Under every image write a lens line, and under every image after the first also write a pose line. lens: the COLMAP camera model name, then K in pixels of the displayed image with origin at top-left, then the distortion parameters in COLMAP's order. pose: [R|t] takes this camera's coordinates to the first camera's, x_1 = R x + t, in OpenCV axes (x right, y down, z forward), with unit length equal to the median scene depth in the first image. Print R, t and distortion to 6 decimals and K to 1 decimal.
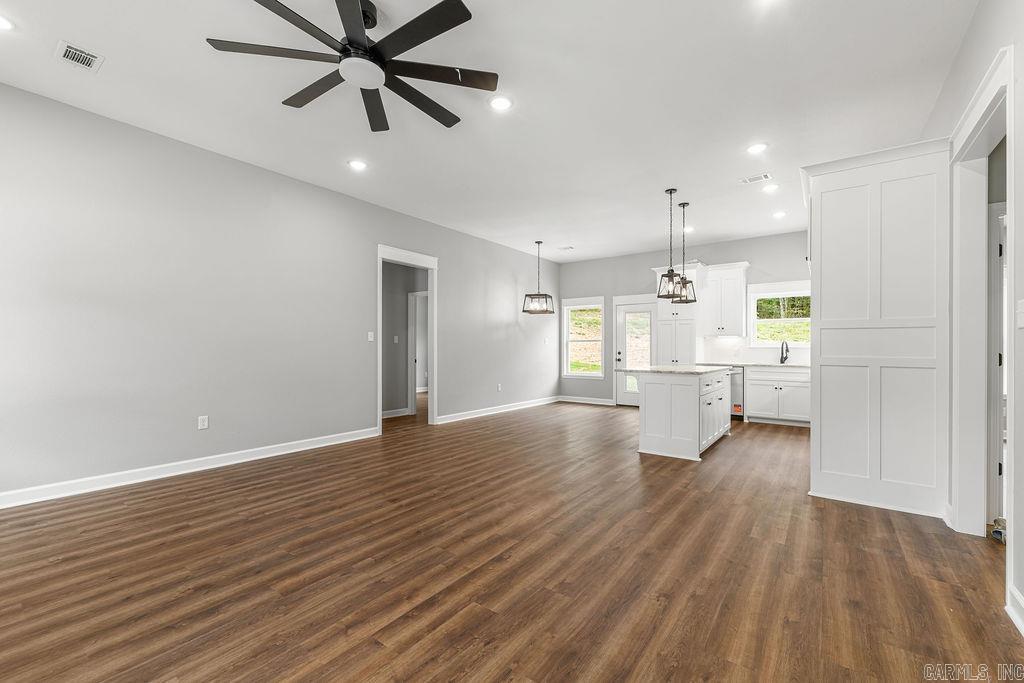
lens RADIAL K [[425.2, 0, 515.0], [0, 425.2, 342.8], [0, 0, 1]] dist [0.005810, 0.000217]
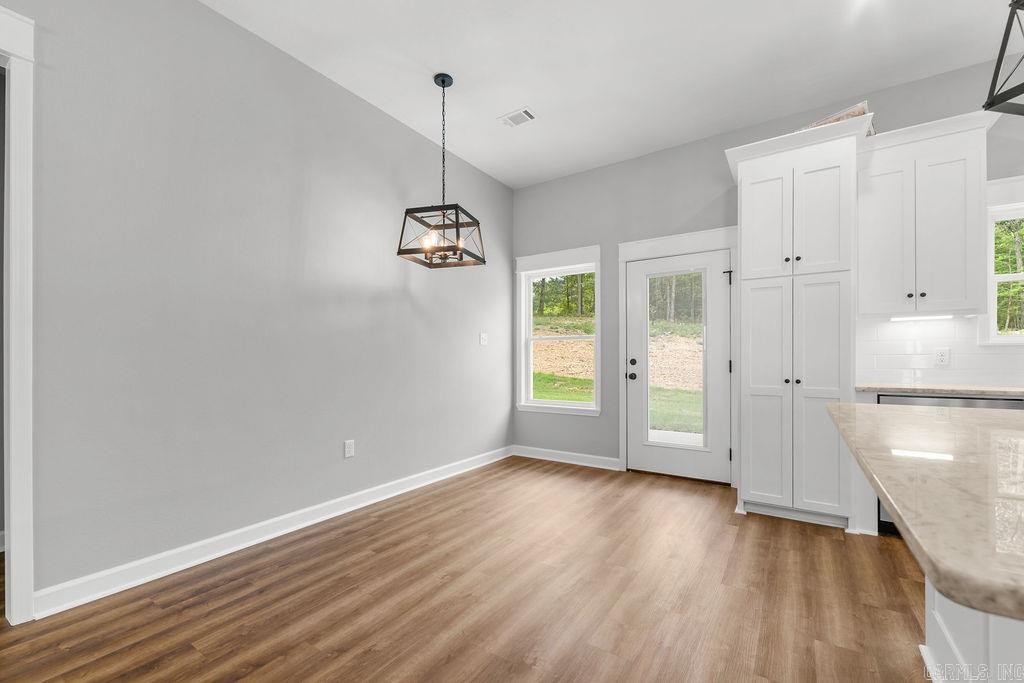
lens RADIAL K [[425.2, 0, 507.2], [0, 425.2, 357.0], [0, 0, 1]] dist [0.005810, 0.000217]
pose [[0.999407, -0.003749, 0.034241, 0.088015], [0.003462, 0.999958, 0.008444, 0.014198], [-0.034271, -0.008321, 0.999378, 0.528959]]
